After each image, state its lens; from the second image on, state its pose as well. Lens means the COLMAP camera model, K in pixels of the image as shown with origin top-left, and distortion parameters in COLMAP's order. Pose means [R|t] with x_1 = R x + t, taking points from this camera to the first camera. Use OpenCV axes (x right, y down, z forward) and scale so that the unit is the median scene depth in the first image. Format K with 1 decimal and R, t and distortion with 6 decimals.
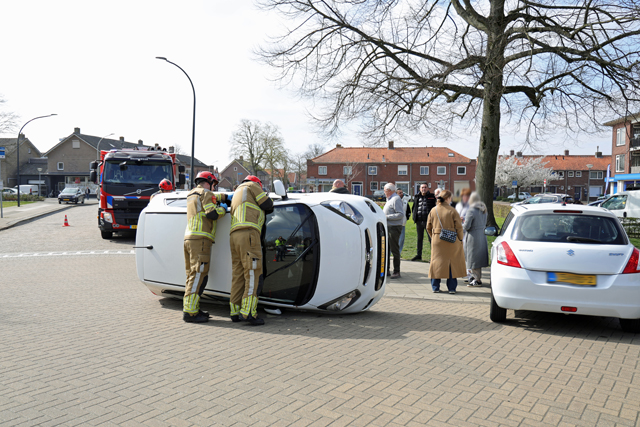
lens RADIAL K [[539.7, 0, 320.1], [0, 539.7, 229.4], [0, 0, 1]] dist [-0.005428, 0.008310]
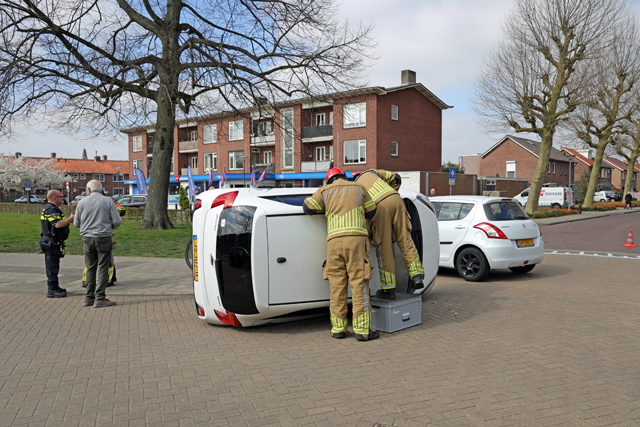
lens RADIAL K [[535.3, 0, 294.7], [0, 535.3, 213.5], [0, 0, 1]] dist [-0.000718, -0.000102]
pose [[0.587256, -0.042963, 0.808260, -0.365654], [0.071218, 0.997460, 0.001275, -0.012301], [-0.806262, 0.056813, 0.588824, 0.209887]]
